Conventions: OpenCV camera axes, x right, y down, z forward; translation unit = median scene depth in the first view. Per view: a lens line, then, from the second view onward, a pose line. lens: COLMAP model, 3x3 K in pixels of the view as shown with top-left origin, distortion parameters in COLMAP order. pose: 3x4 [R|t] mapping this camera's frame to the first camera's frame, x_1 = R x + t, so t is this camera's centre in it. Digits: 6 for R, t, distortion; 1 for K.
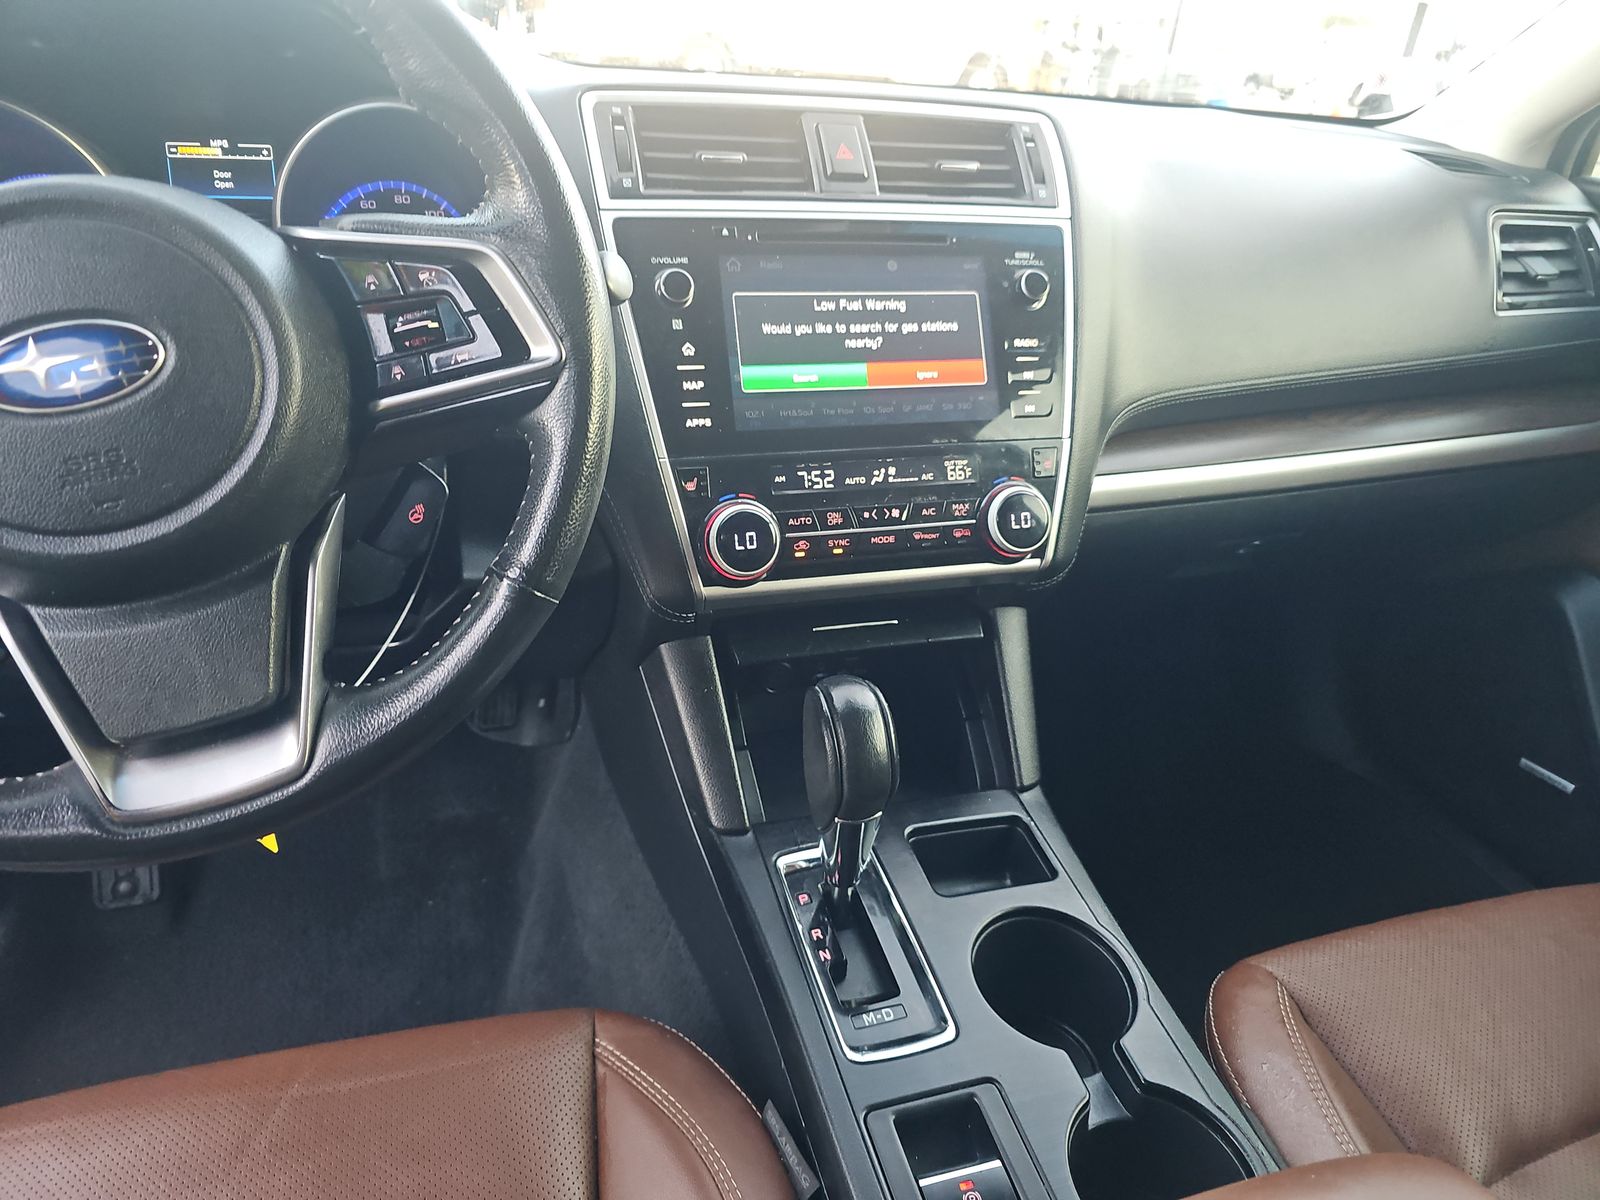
lens RADIAL K [[1060.1, 0, 779.9], [0, 1060.1, 591.5], [0, 0, 1]] dist [0.048362, -0.047570]
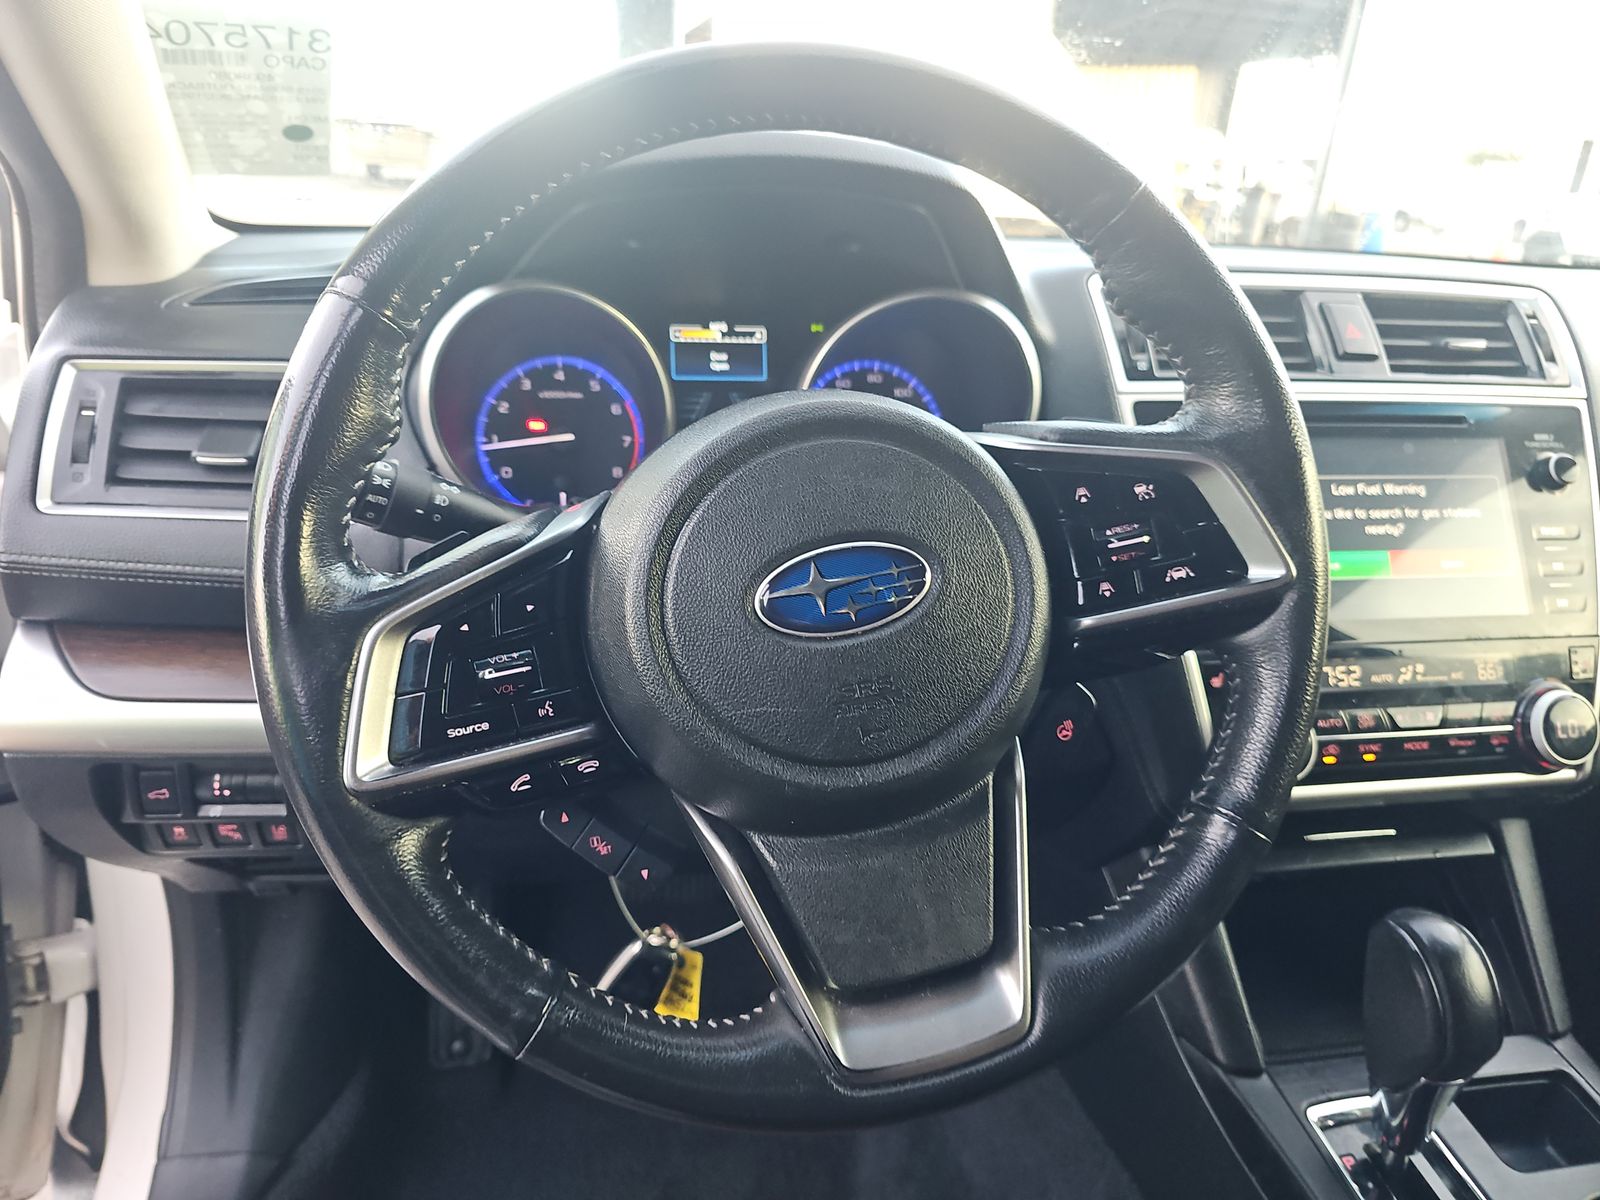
lens RADIAL K [[1060.1, 0, 779.9], [0, 1060.1, 591.5], [0, 0, 1]] dist [0.048362, -0.047570]
pose [[0.994482, 0.027302, -0.101291, -0.349881], [-0.038553, 0.993090, -0.110841, -0.056615], [0.097564, 0.114134, 0.988663, 0.032255]]
